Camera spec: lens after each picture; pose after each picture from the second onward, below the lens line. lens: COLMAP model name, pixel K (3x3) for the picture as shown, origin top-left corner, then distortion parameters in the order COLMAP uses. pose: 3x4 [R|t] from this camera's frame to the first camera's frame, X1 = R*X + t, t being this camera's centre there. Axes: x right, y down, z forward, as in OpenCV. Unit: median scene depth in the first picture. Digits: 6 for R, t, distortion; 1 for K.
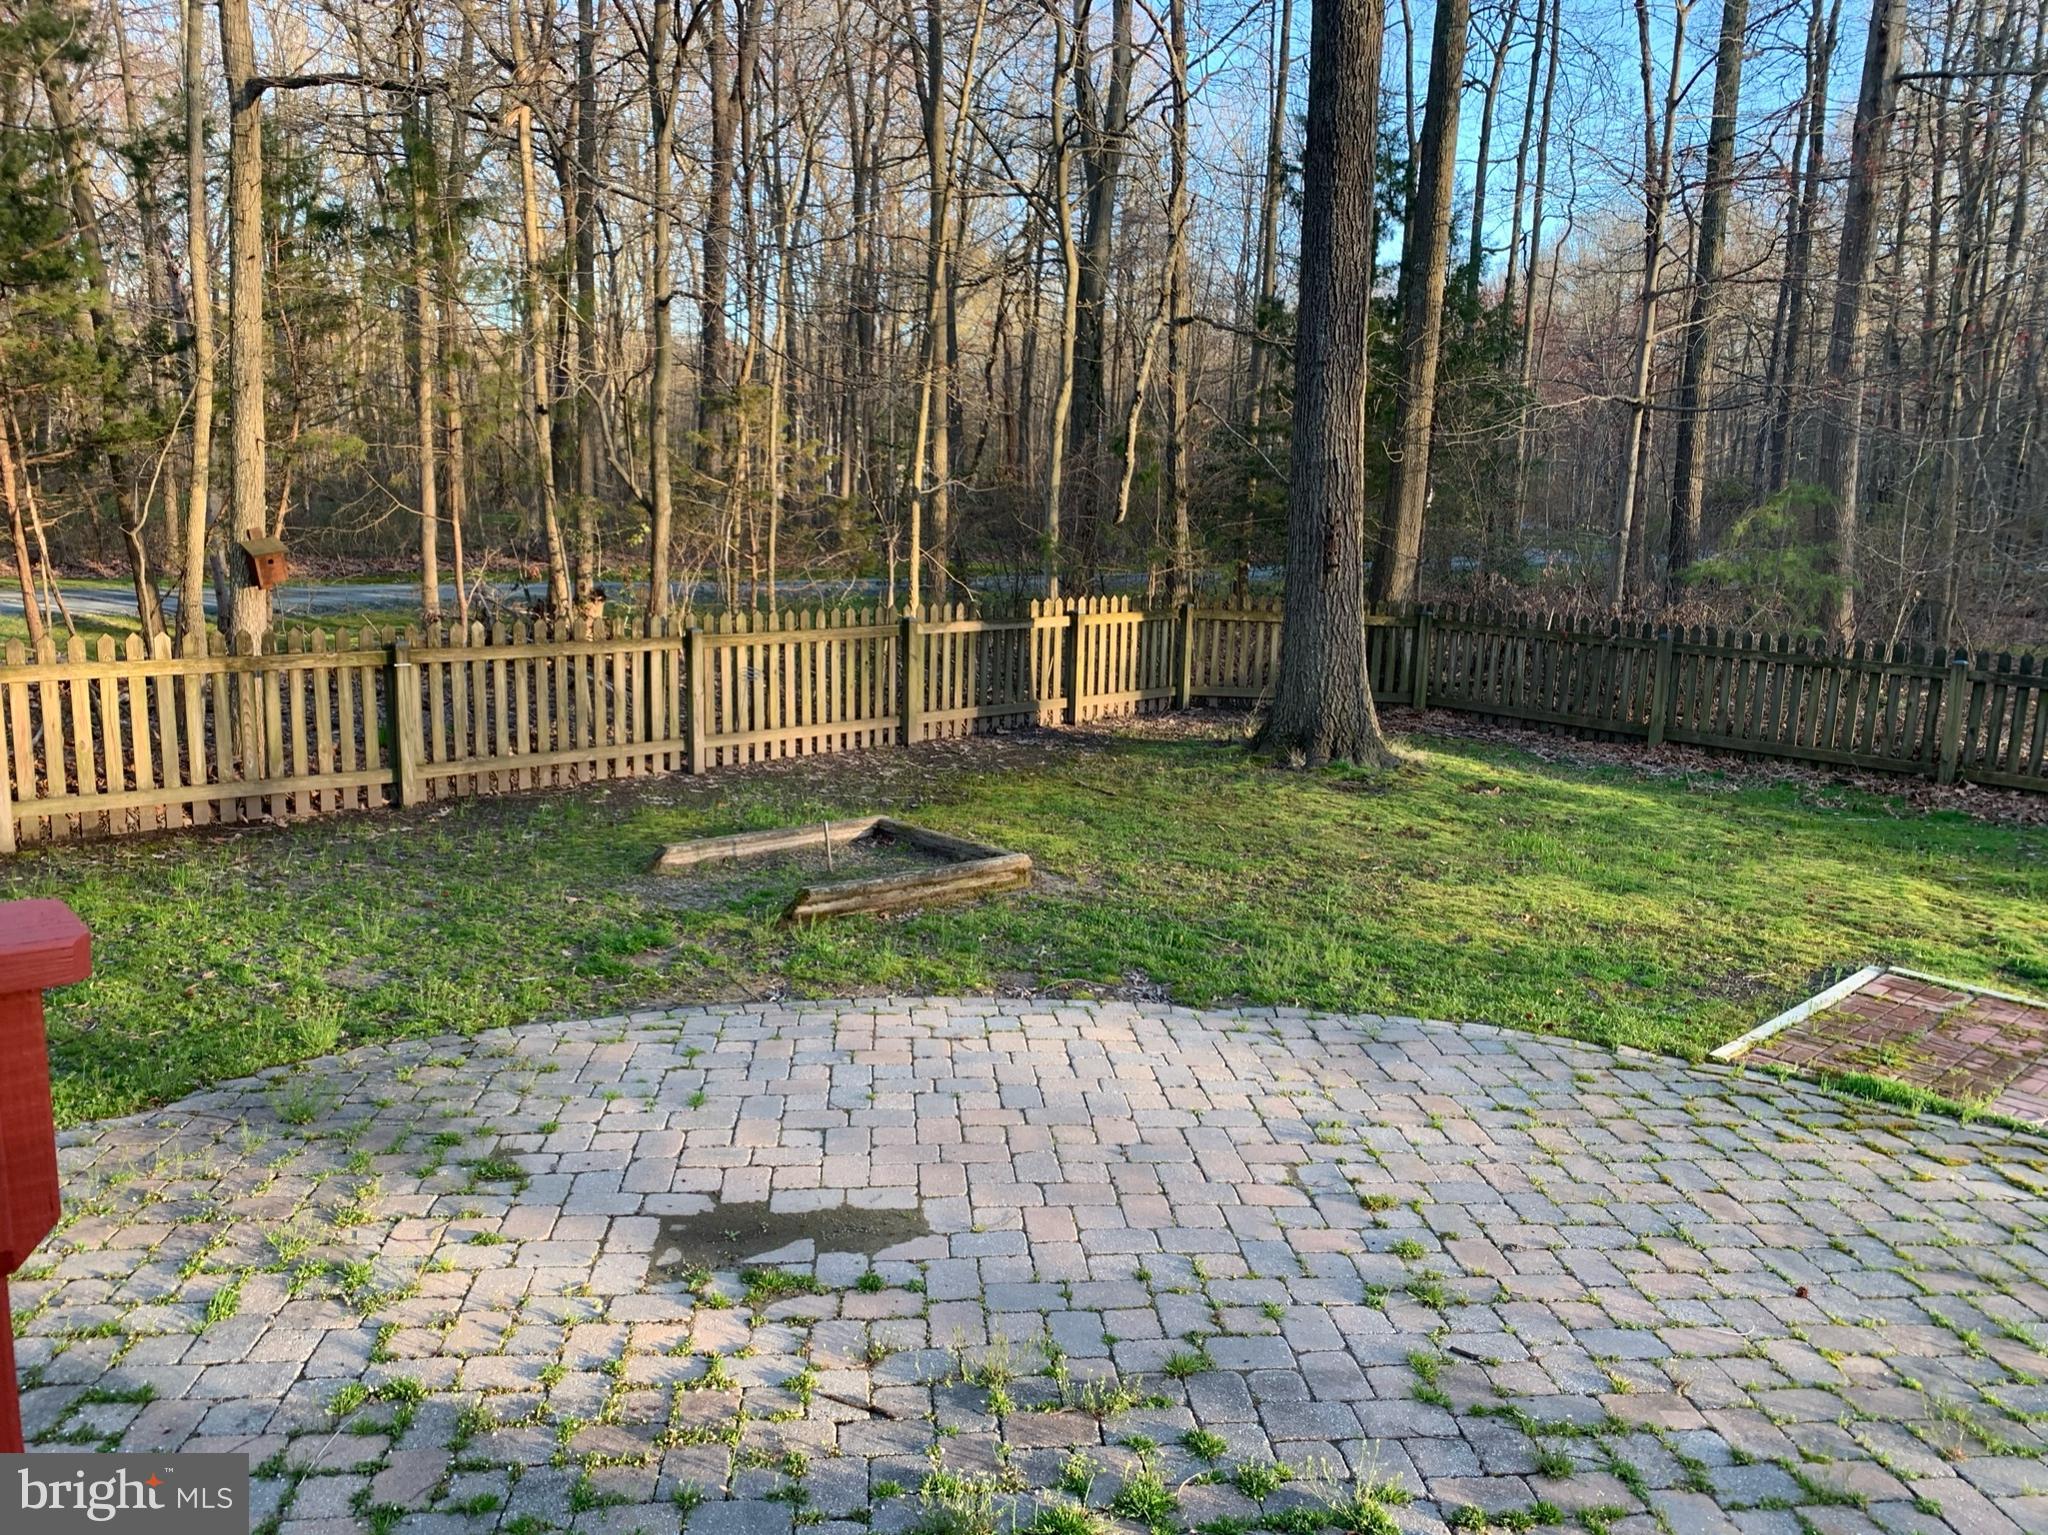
lens RADIAL K [[1548.2, 0, 1014.7], [0, 1548.2, 760.8], [0, 0, 1]] dist [0.068782, -0.074824]
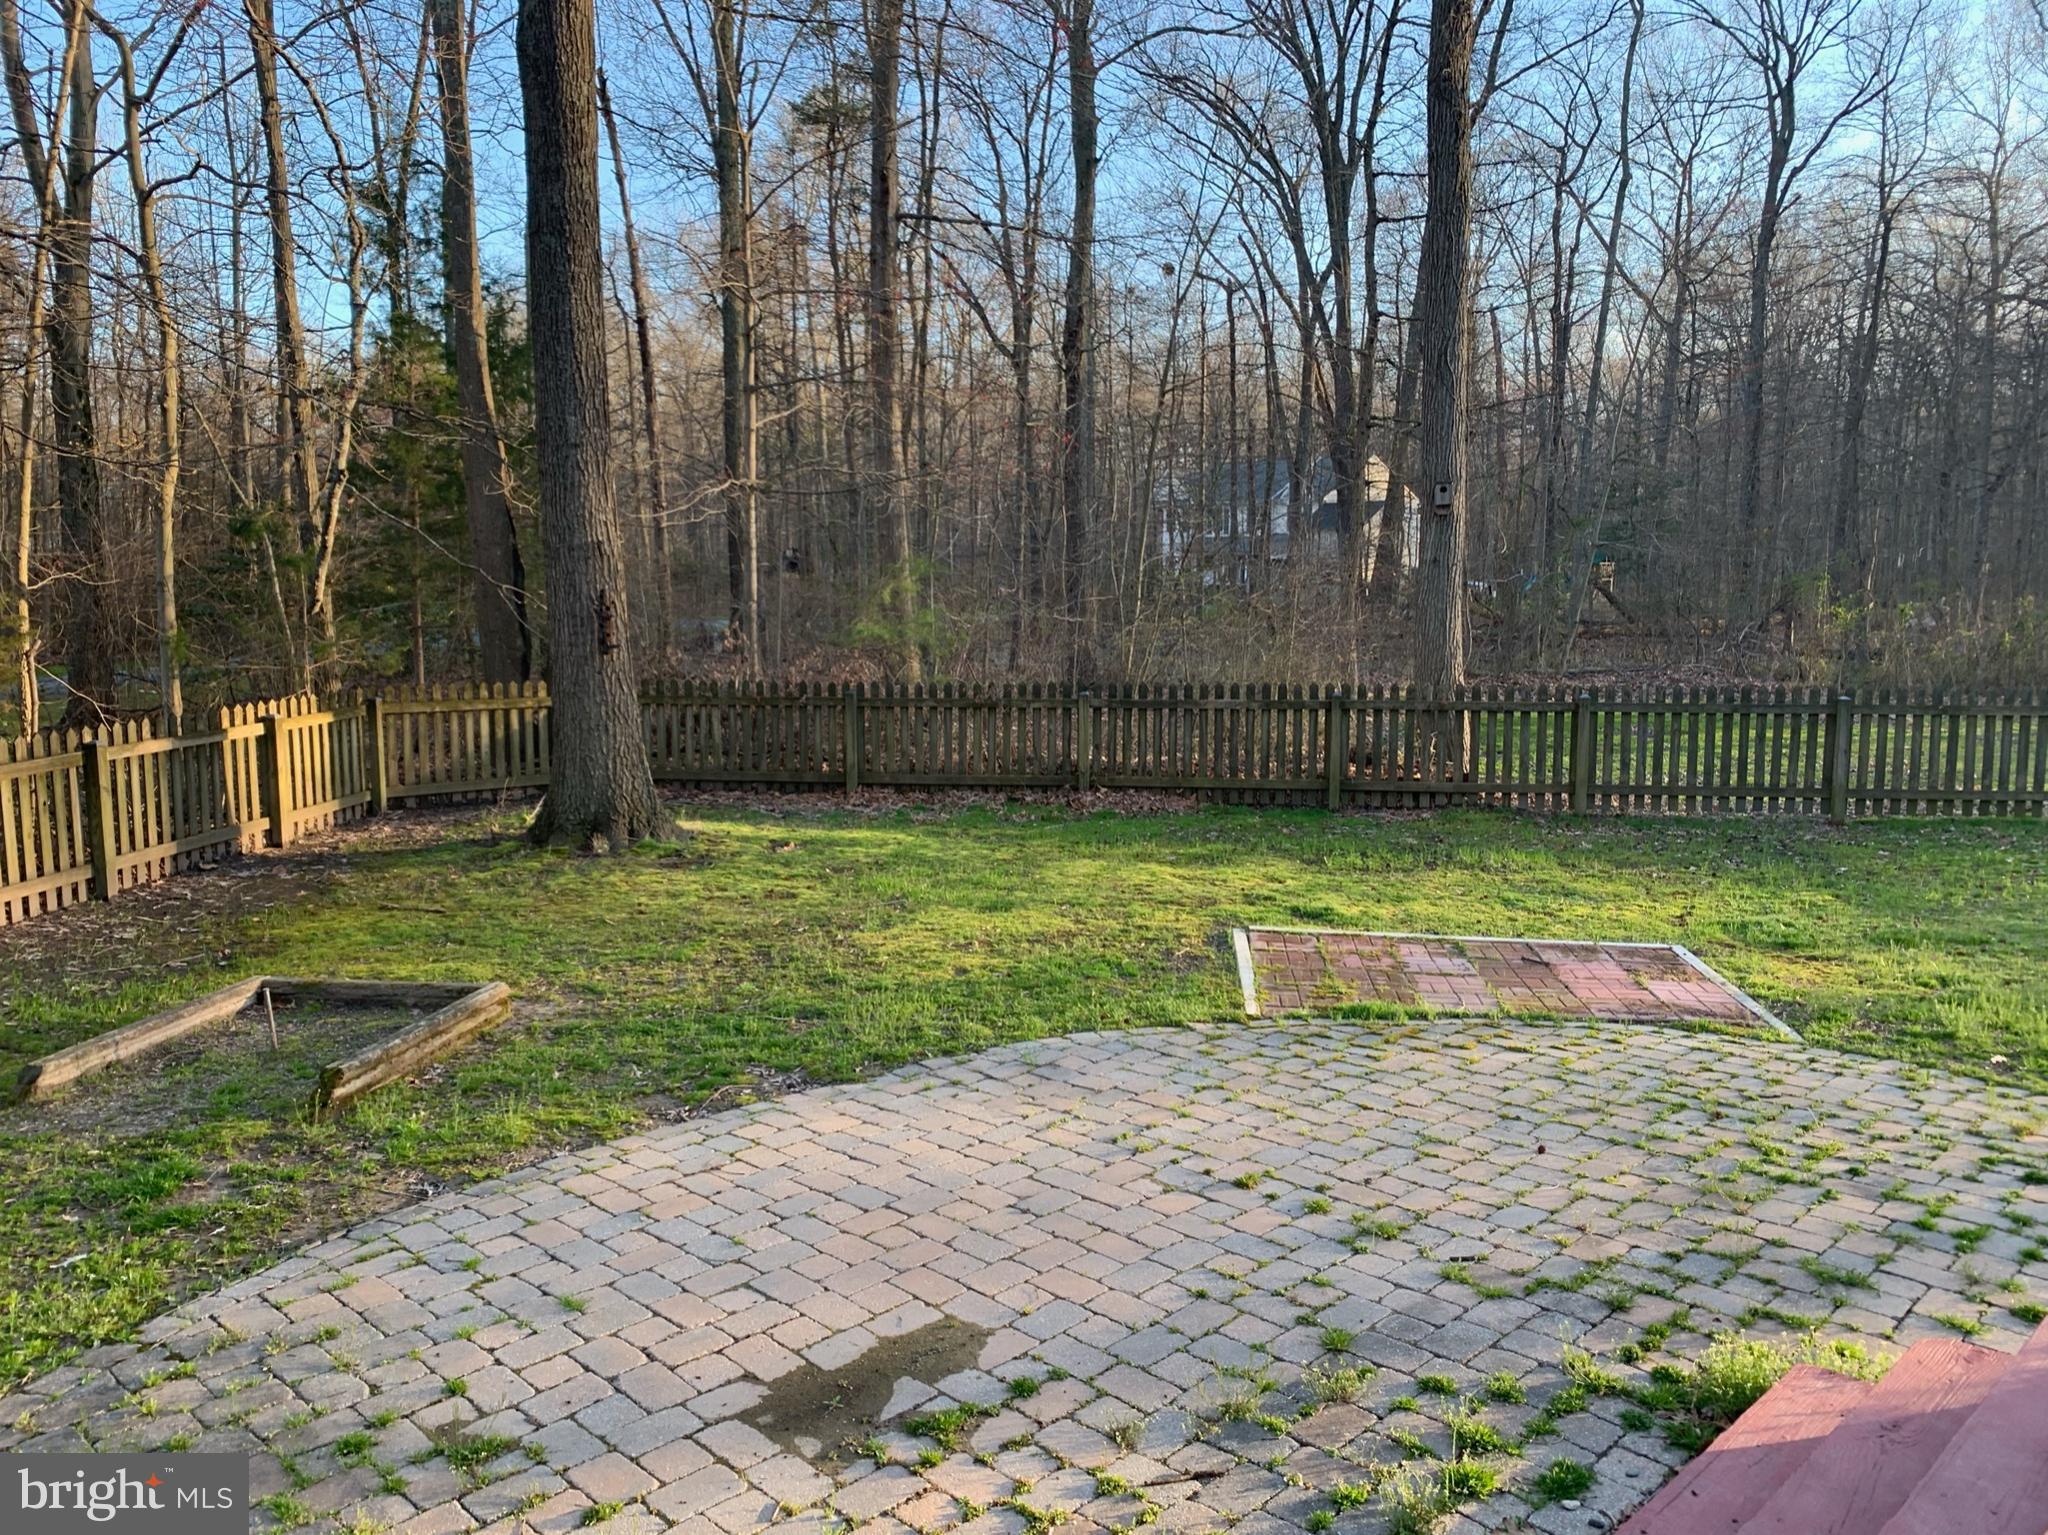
lens RADIAL K [[1548.2, 0, 1064.2], [0, 1548.2, 714.1], [0, 0, 1]] dist [0.068782, -0.074824]
pose [[0.778631, -0.091237, 0.620813, -0.302154], [0.137725, 0.990096, -0.027227, -0.024523], [-0.612181, 0.106701, 0.783486, 0.080725]]
